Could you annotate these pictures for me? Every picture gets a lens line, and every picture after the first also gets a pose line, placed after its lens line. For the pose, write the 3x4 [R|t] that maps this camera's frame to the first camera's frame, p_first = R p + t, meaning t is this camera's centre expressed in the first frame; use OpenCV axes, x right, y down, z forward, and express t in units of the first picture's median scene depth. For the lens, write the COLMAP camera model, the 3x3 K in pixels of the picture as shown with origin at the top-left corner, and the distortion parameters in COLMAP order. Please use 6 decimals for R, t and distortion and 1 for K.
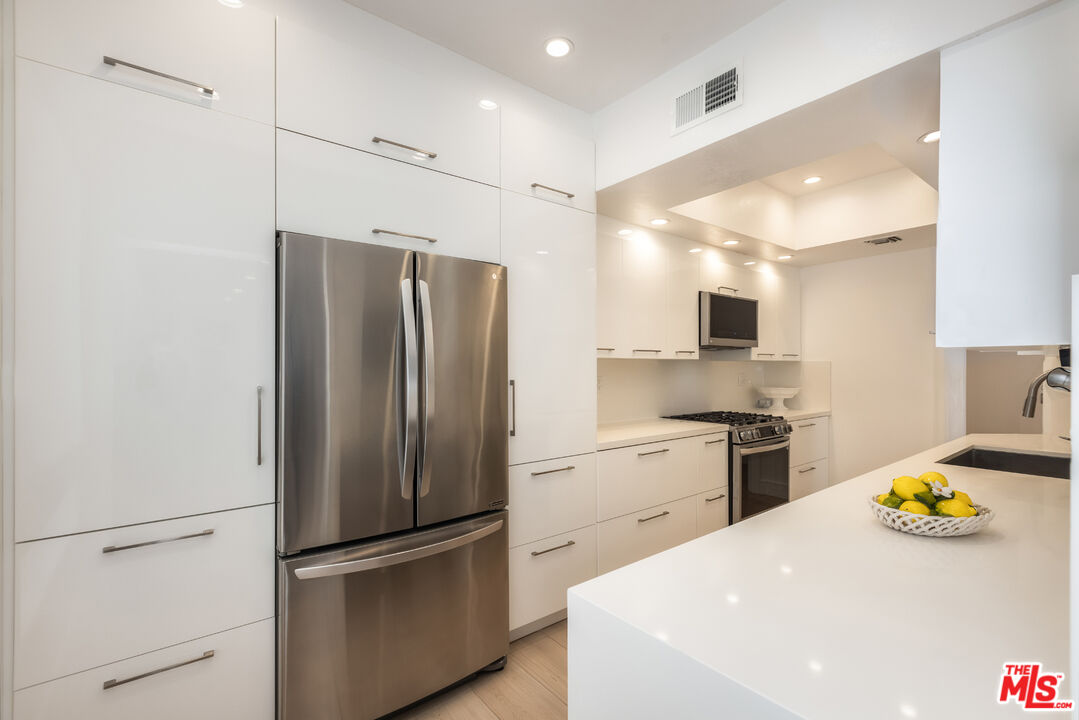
lens RADIAL K [[482.6, 0, 538.3], [0, 482.6, 361.4], [0, 0, 1]] dist [0.002992, 0.000294]
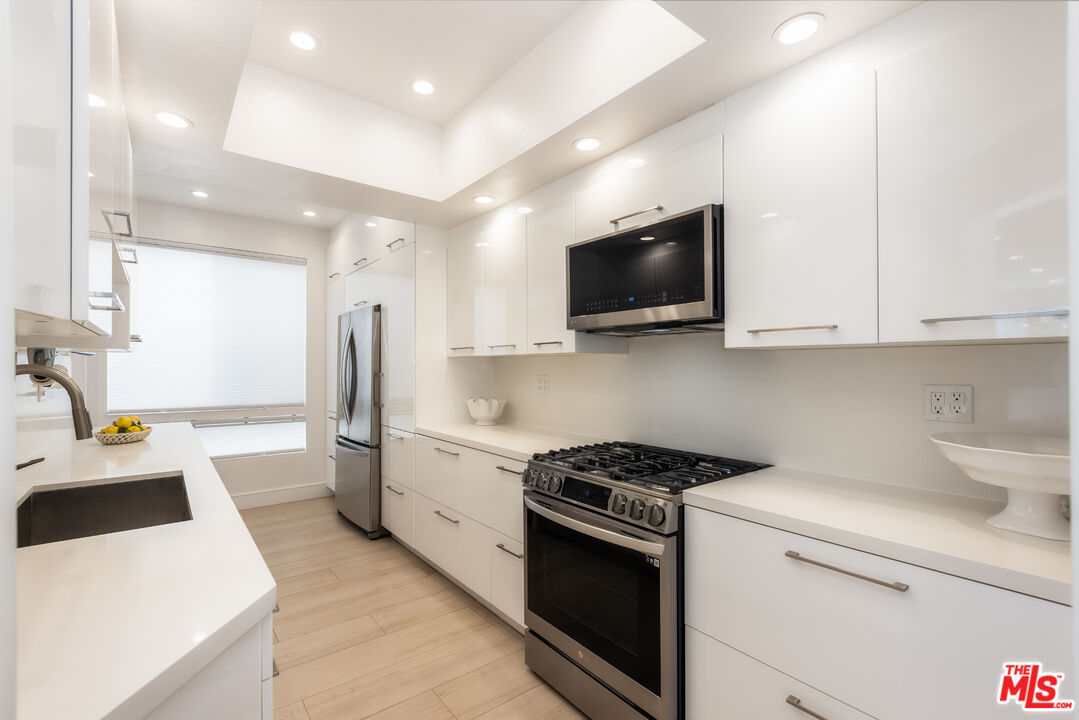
lens RADIAL K [[482.6, 0, 538.2], [0, 482.6, 363.4], [0, 0, 1]] dist [0.002992, 0.000294]
pose [[-0.015716, -0.000210, -0.999876, 0.991758], [0.018797, 0.999823, -0.000506, 0.009224], [0.999700, -0.018802, -0.015710, 0.979098]]
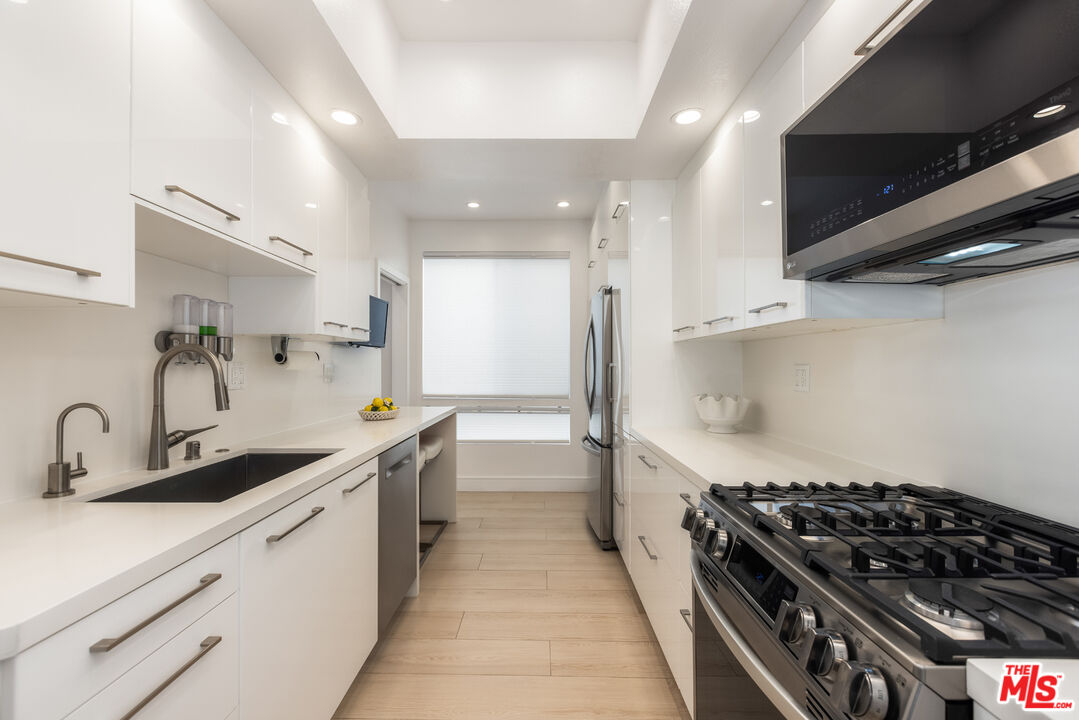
lens RADIAL K [[482.6, 0, 532.1], [0, 482.6, 362.6], [0, 0, 1]] dist [0.002992, 0.000294]
pose [[-0.641496, 0.000528, -0.767126, 0.761142], [0.017299, 0.999755, -0.013778, 0.031121], [0.766931, -0.022109, -0.641349, 1.095755]]
